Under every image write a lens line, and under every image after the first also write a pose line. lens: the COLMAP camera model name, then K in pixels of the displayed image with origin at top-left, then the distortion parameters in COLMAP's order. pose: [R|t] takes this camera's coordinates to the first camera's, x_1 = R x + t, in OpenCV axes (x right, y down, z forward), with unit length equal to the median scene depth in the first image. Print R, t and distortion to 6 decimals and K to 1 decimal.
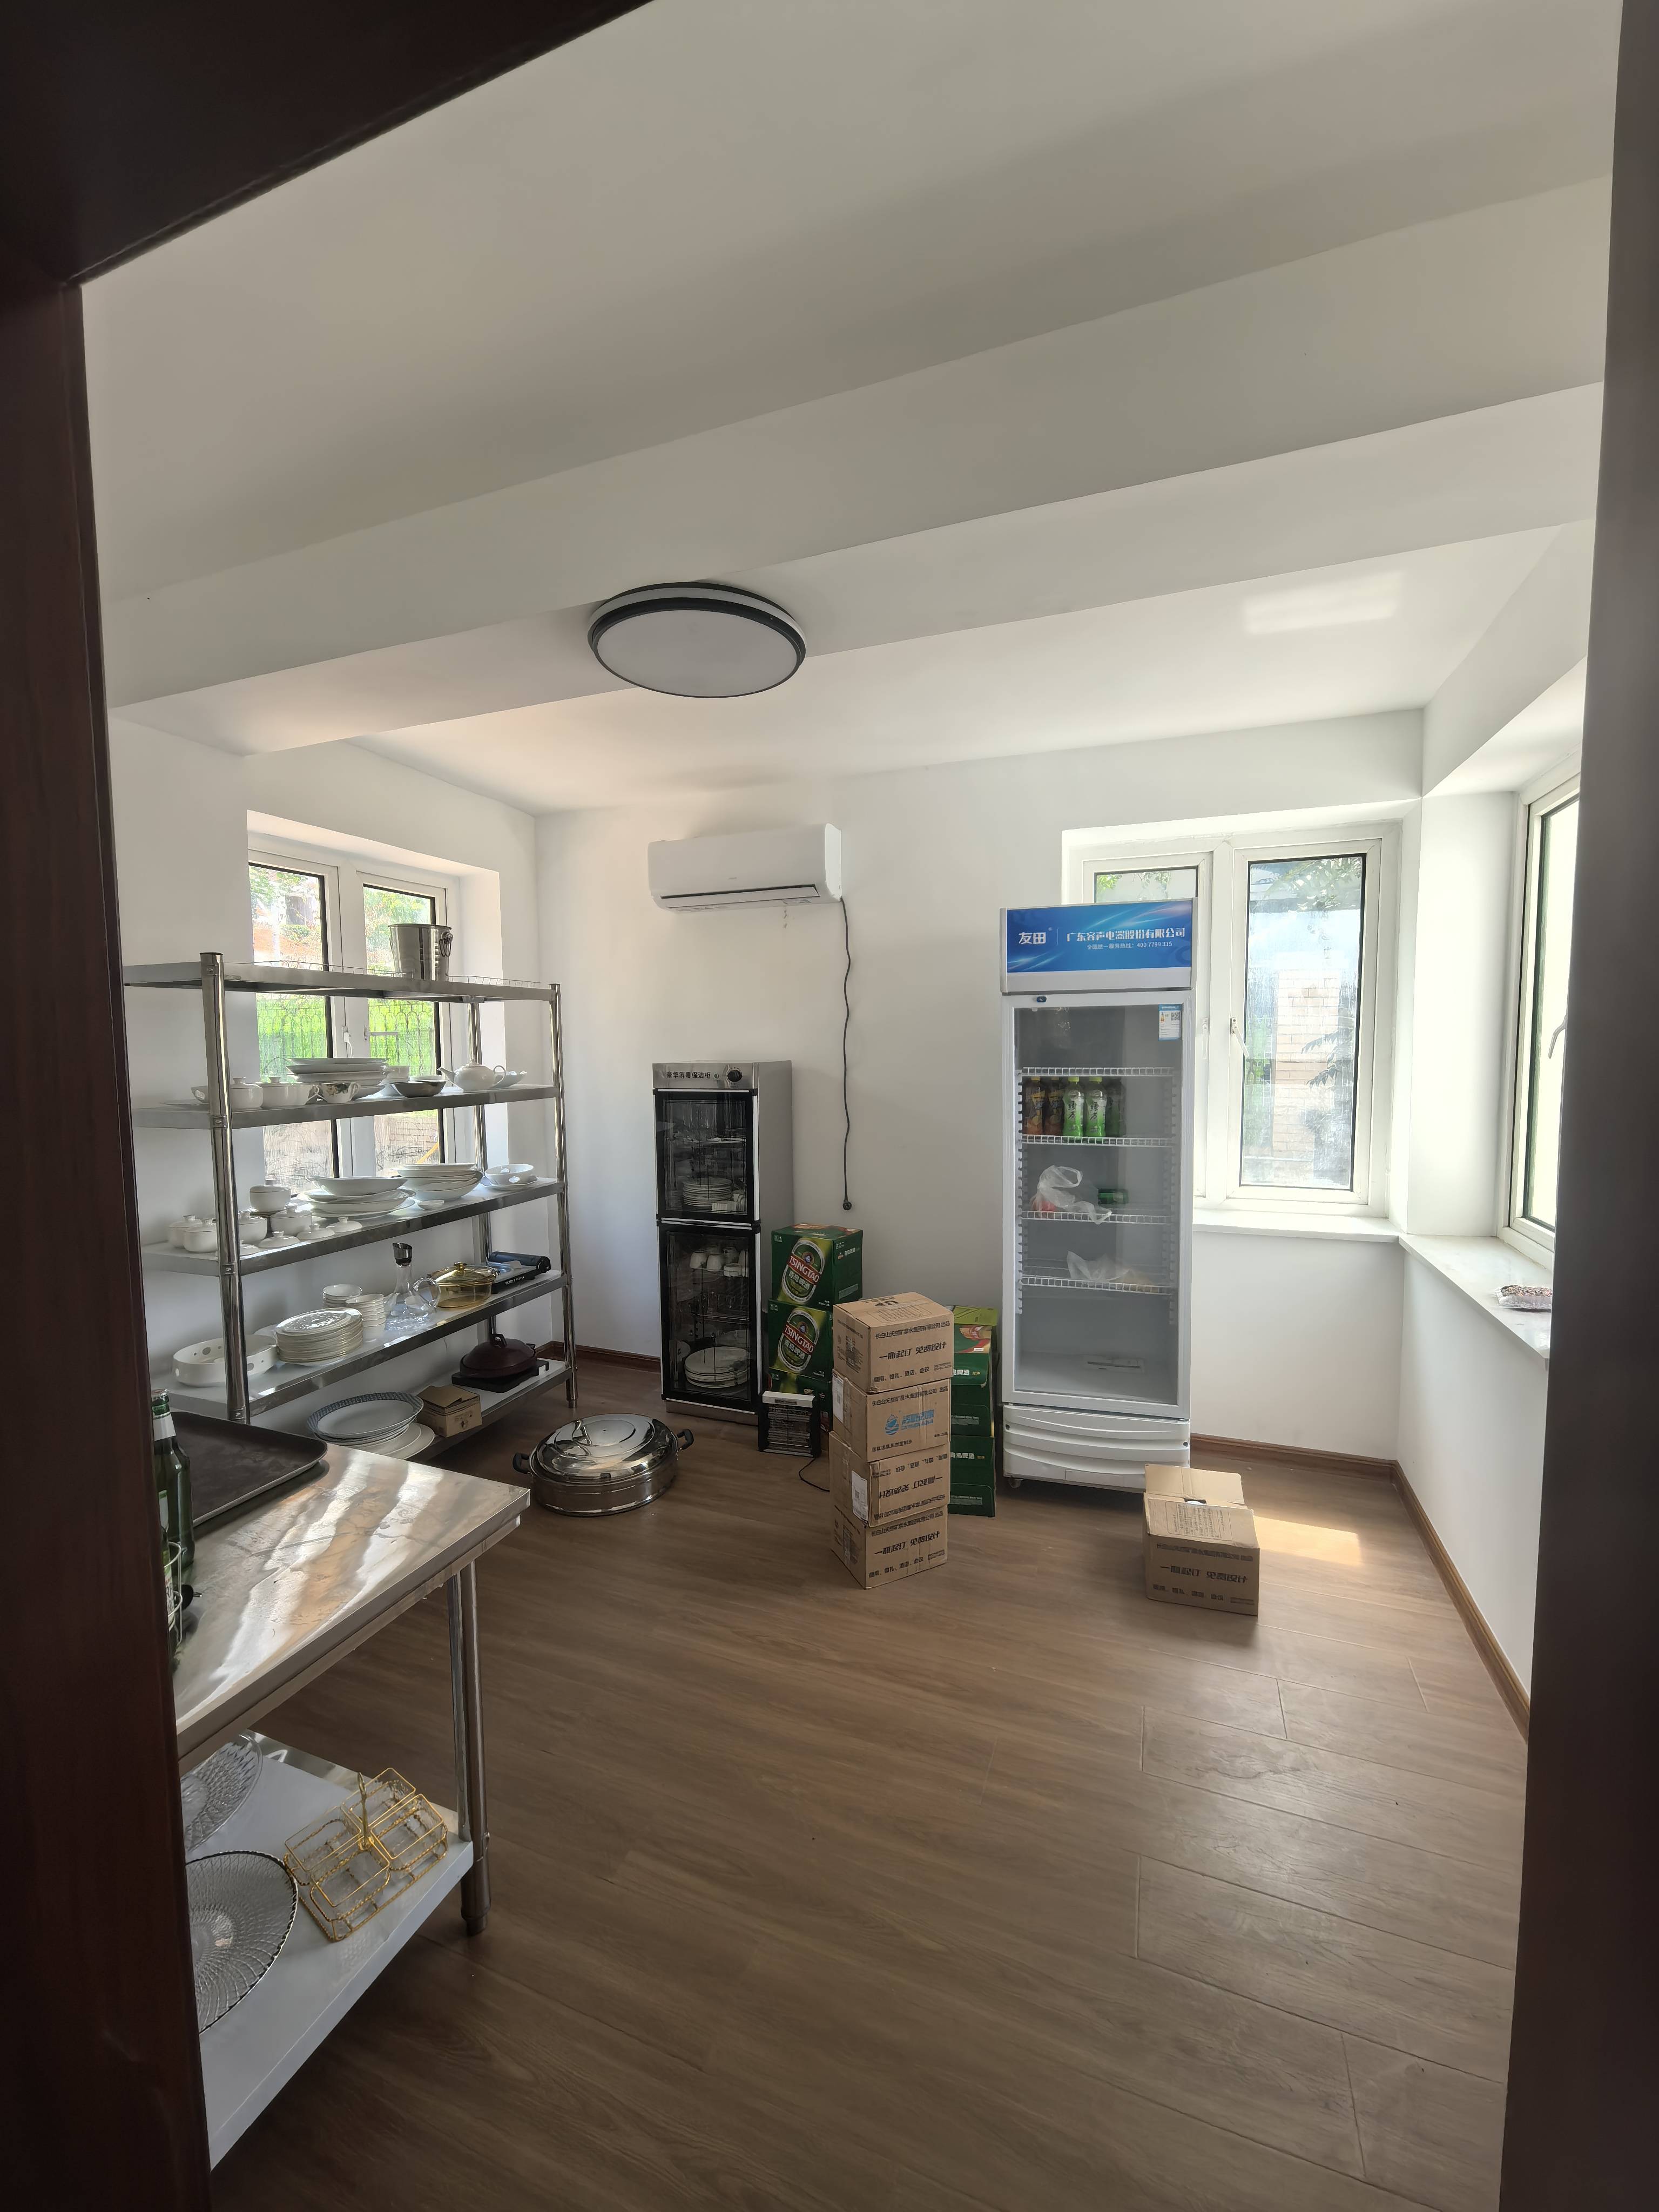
lens RADIAL K [[882.3, 0, 819.2], [0, 882.3, 1103.1], [0, 0, 1]] dist [-0.001321, -0.000143]
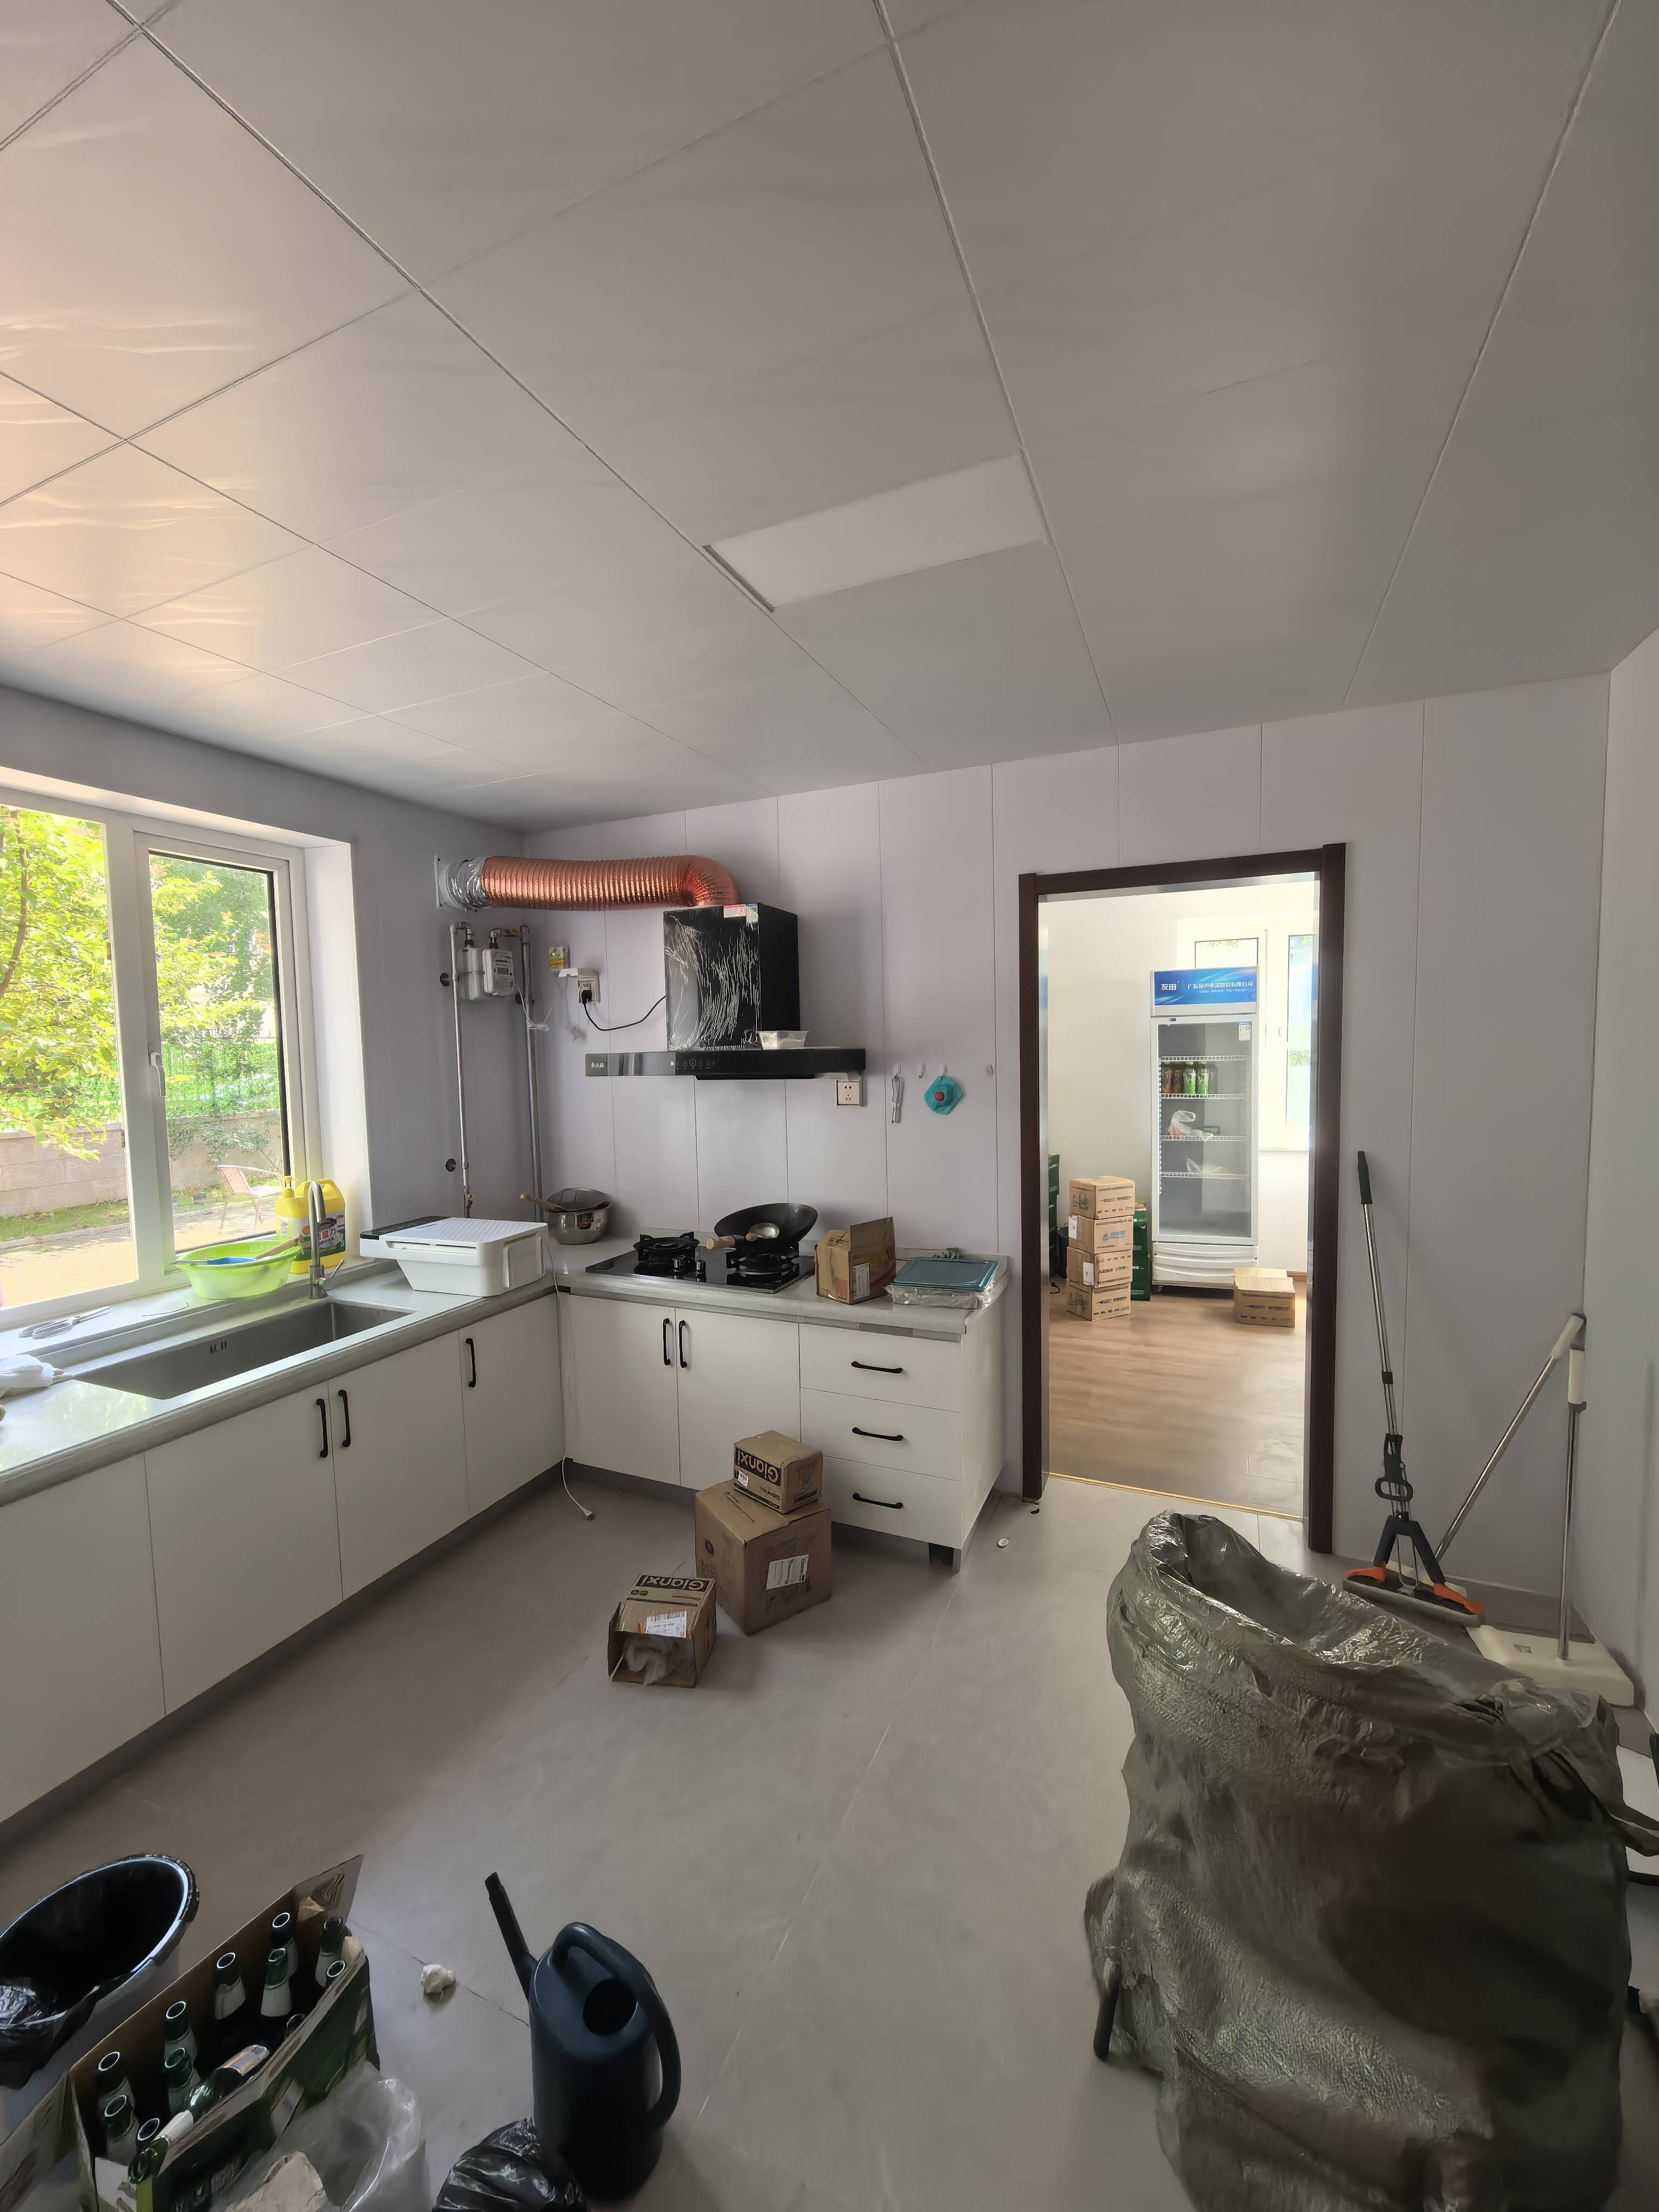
lens RADIAL K [[882.3, 0, 836.9], [0, 882.3, 1105.2], [0, 0, 1]] dist [-0.001321, -0.000143]
pose [[0.999687, -0.005428, -0.024406, -0.413039], [0.005022, 0.999849, -0.016651, 0.090340], [0.024493, 0.016523, 0.999563, -0.873069]]
